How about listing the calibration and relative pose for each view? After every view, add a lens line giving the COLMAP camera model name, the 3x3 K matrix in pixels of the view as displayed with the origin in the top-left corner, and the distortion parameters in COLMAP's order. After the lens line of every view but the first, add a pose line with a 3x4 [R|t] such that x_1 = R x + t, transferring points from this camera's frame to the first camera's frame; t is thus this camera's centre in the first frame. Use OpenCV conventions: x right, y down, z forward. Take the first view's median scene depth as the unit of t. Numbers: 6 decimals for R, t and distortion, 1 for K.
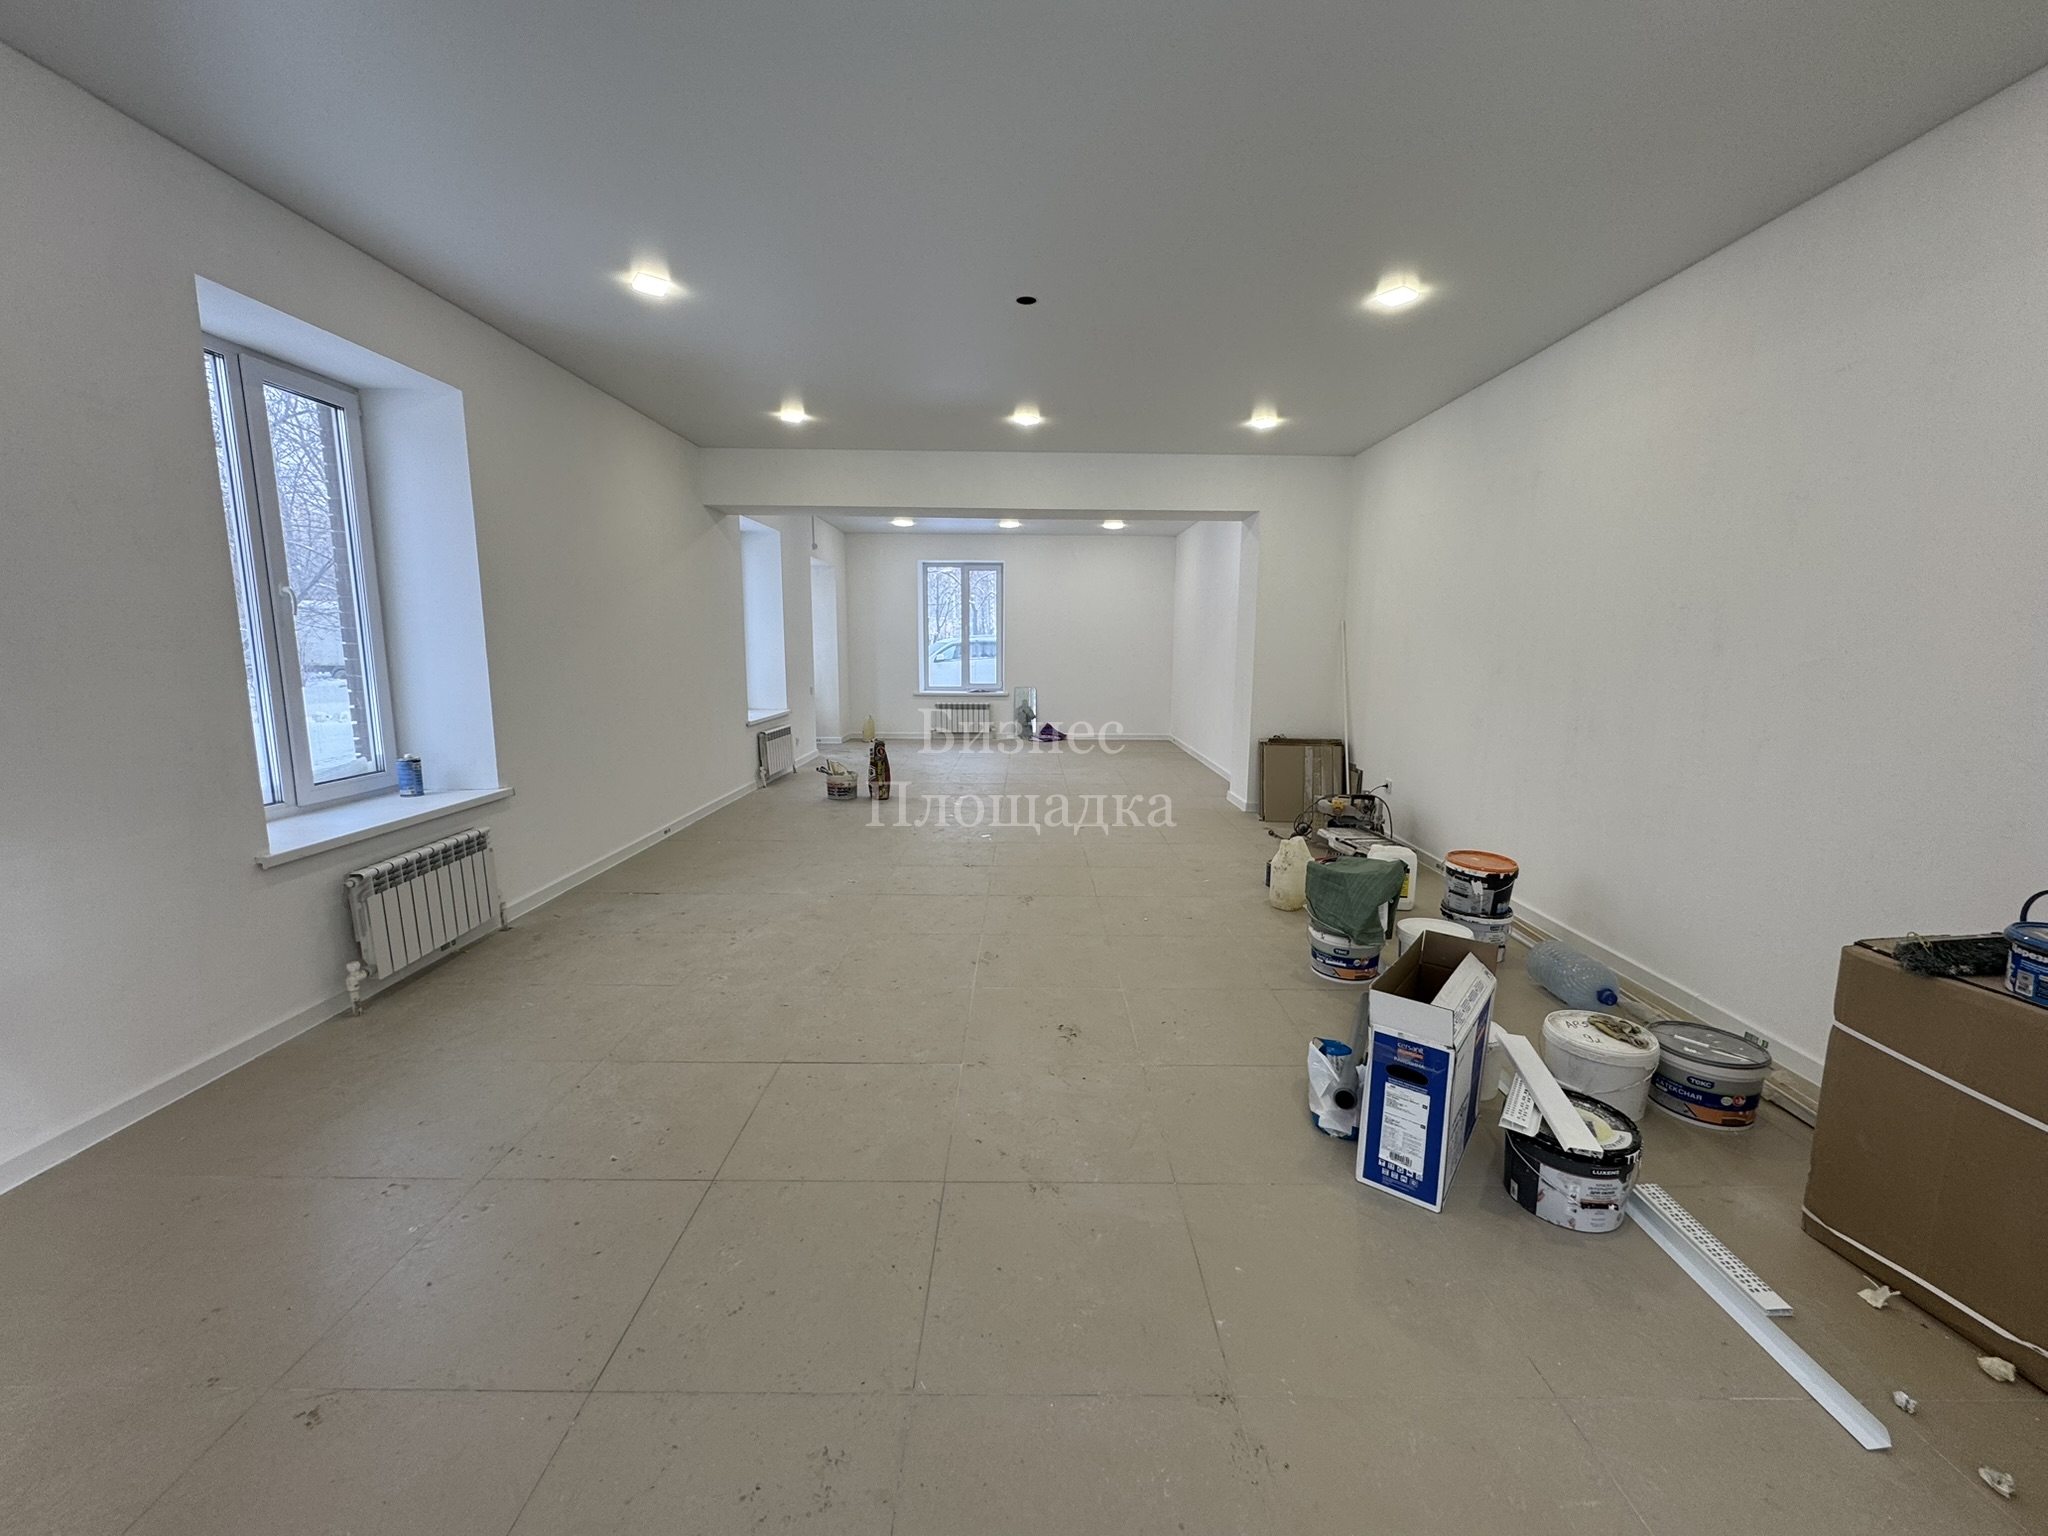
lens RADIAL K [[814.7, 0, 1025.8], [0, 814.7, 765.4], [0, 0, 1]] dist [-0.000576, 0.000011]
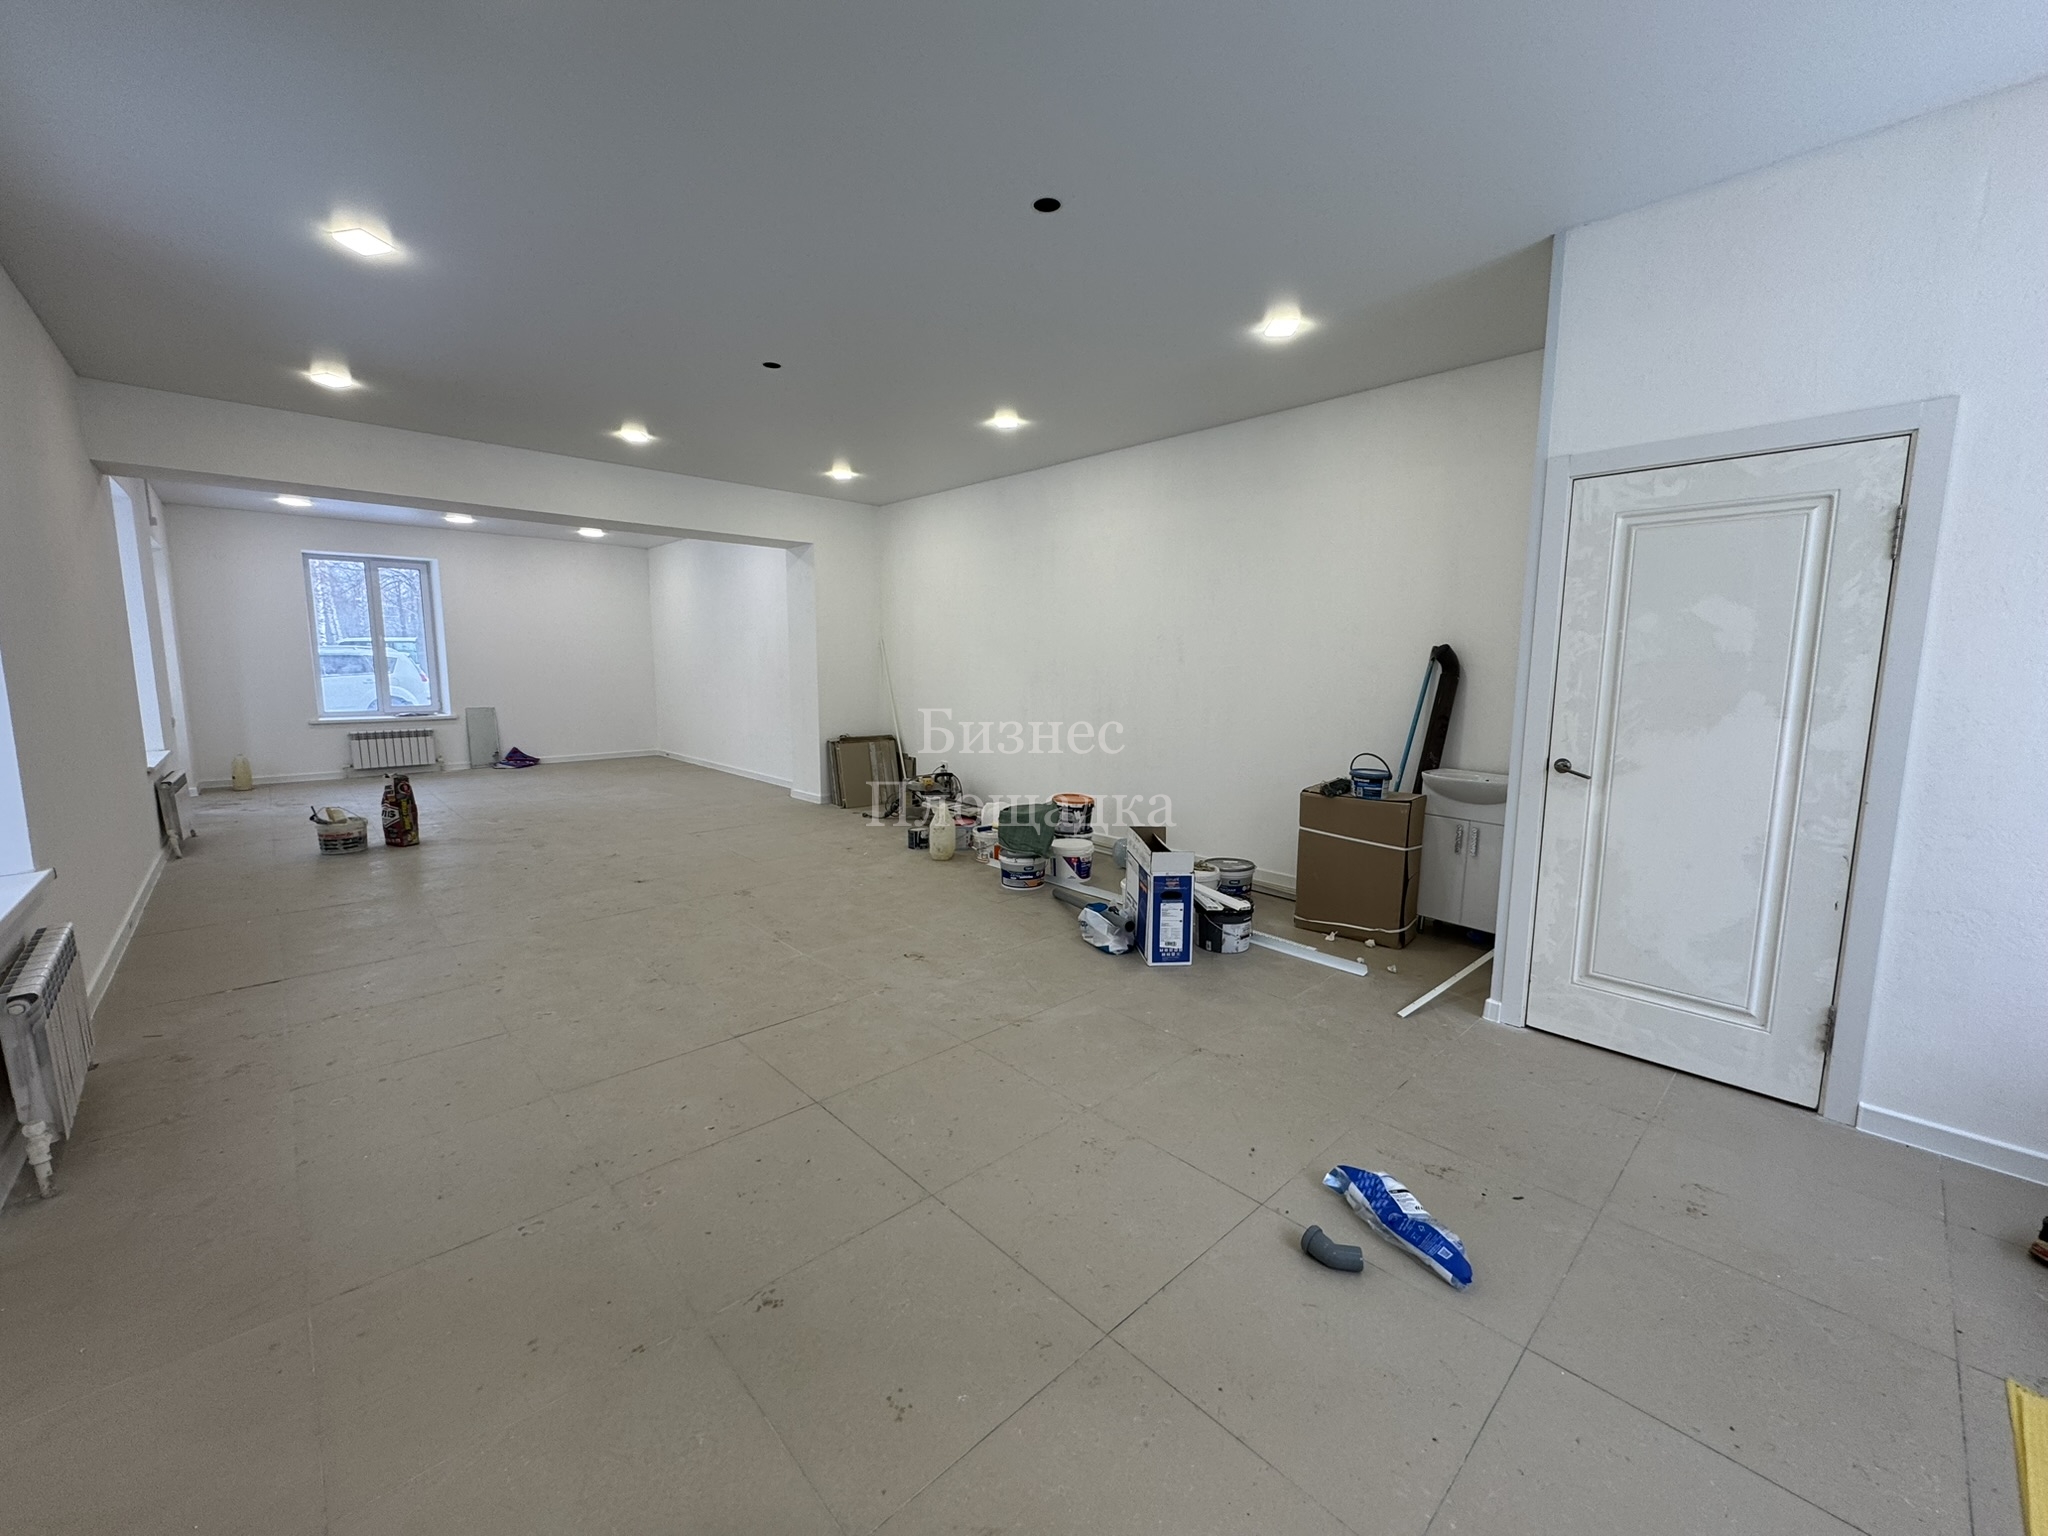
lens RADIAL K [[814.7, 0, 1025.8], [0, 814.7, 765.4], [0, 0, 1]] dist [-0.000576, 0.000011]
pose [[0.728824, -0.090296, 0.678721, -0.376760], [0.101149, 0.994589, 0.023703, 0.006233], [-0.677188, 0.051377, 0.734014, -0.049152]]
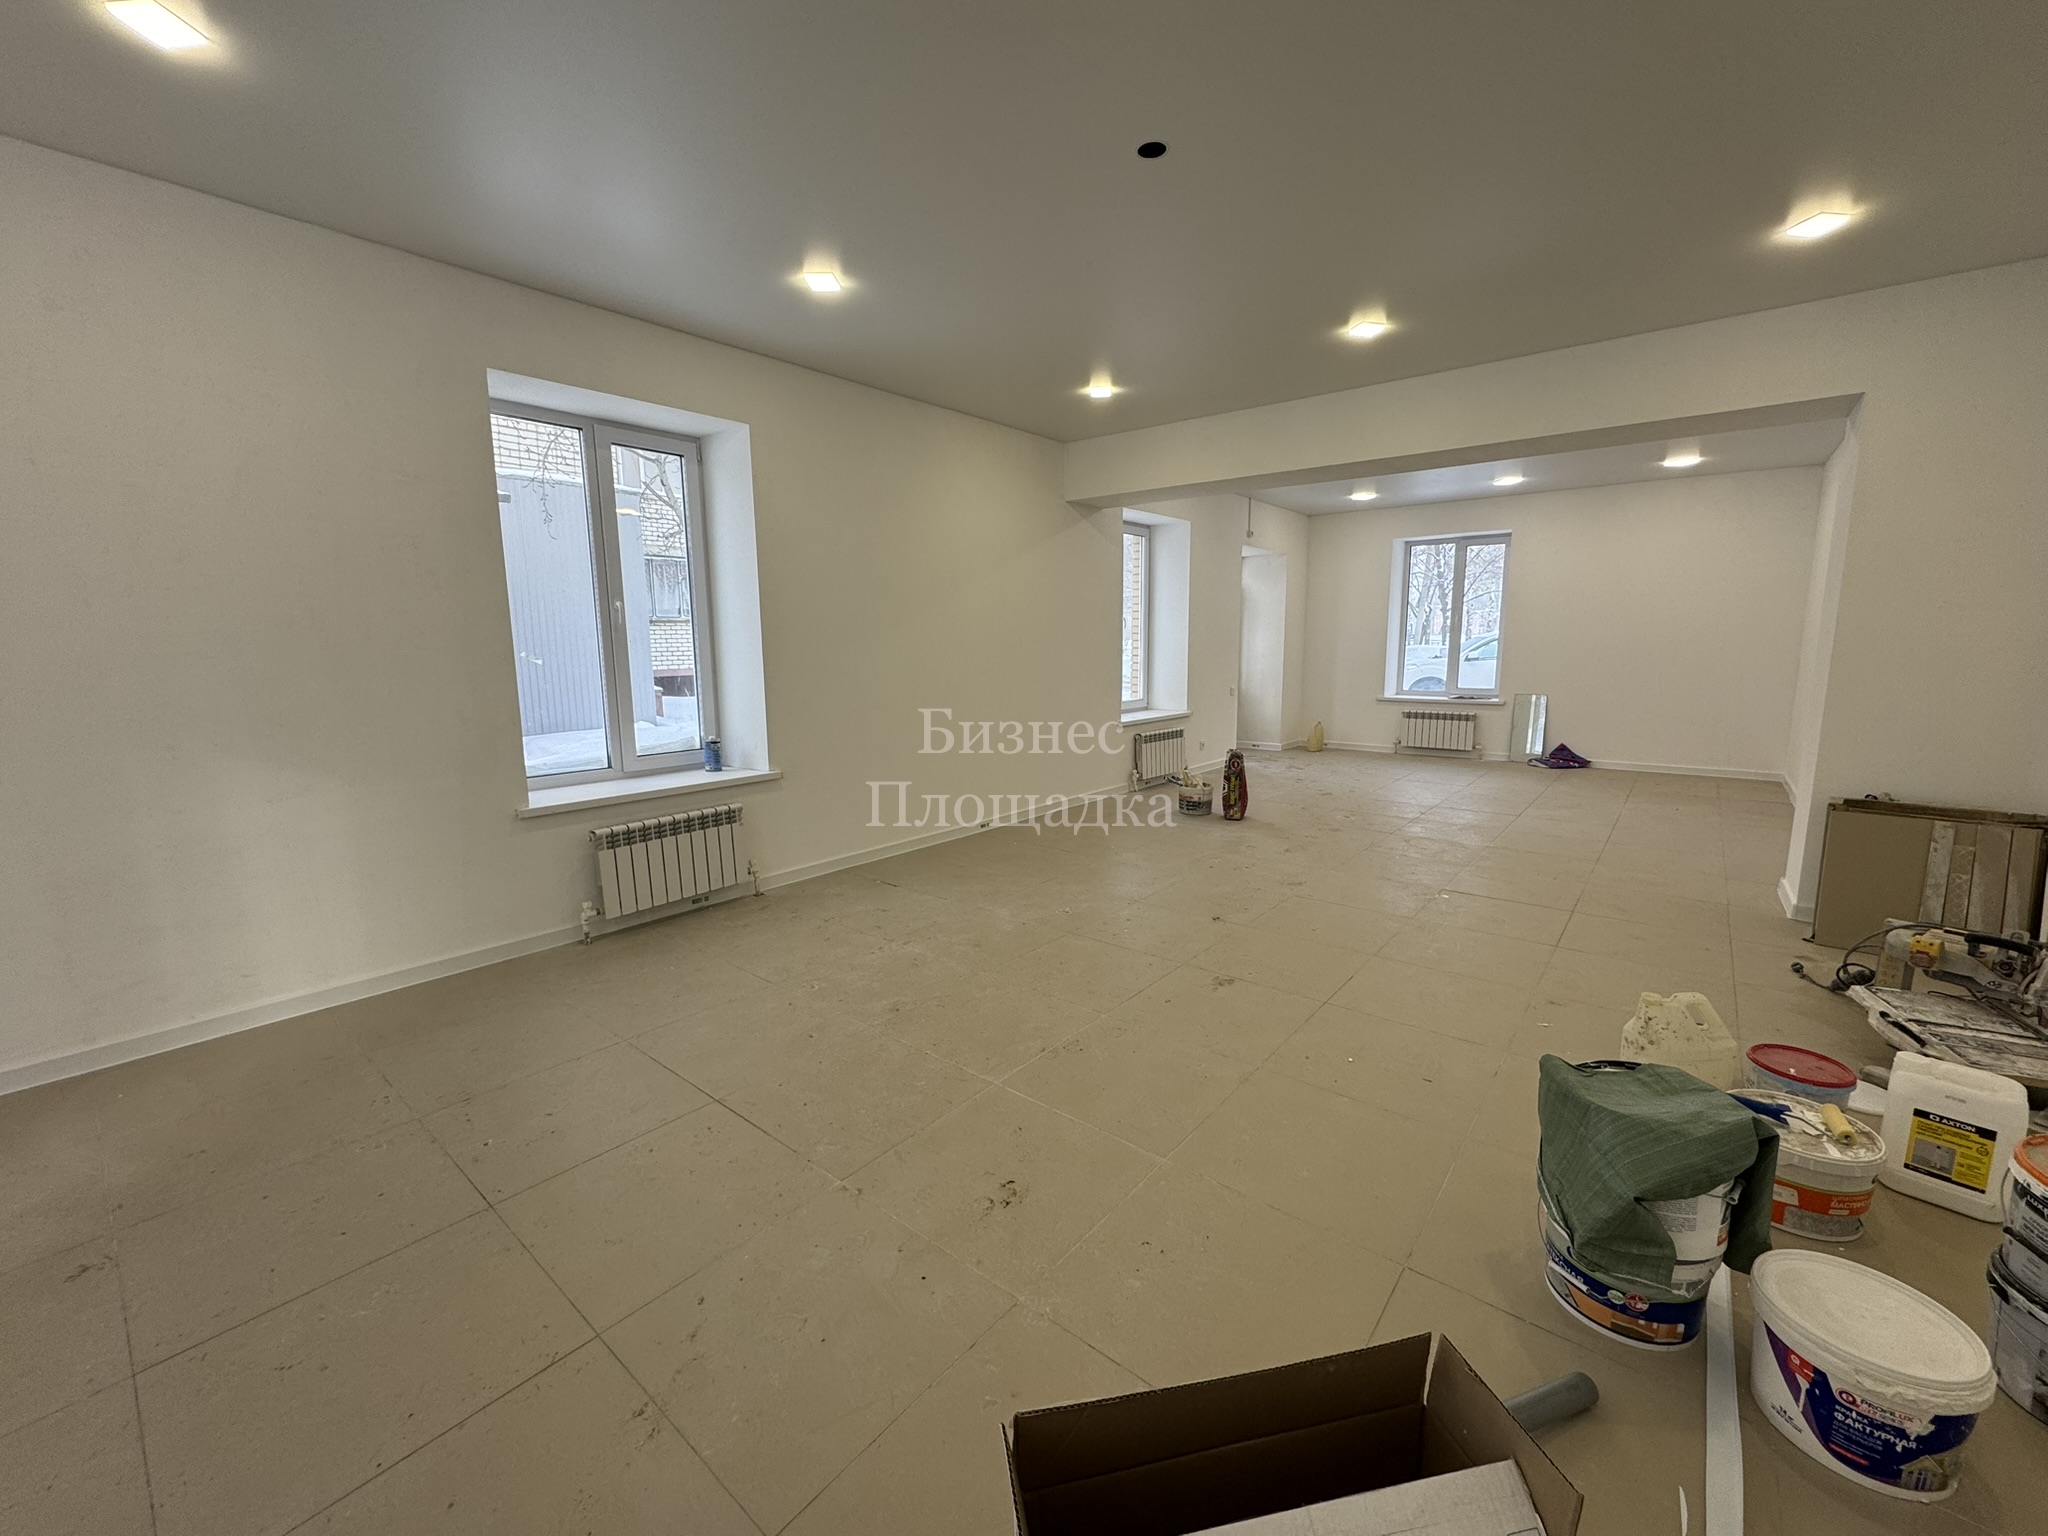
lens RADIAL K [[814.7, 0, 1025.8], [0, 814.7, 765.4], [0, 0, 1]] dist [-0.000576, 0.000011]
pose [[0.772065, 0.083449, -0.630041, 0.264173], [-0.081964, 0.996137, 0.031498, -0.034127], [0.630236, 0.027323, 0.775923, 0.258811]]
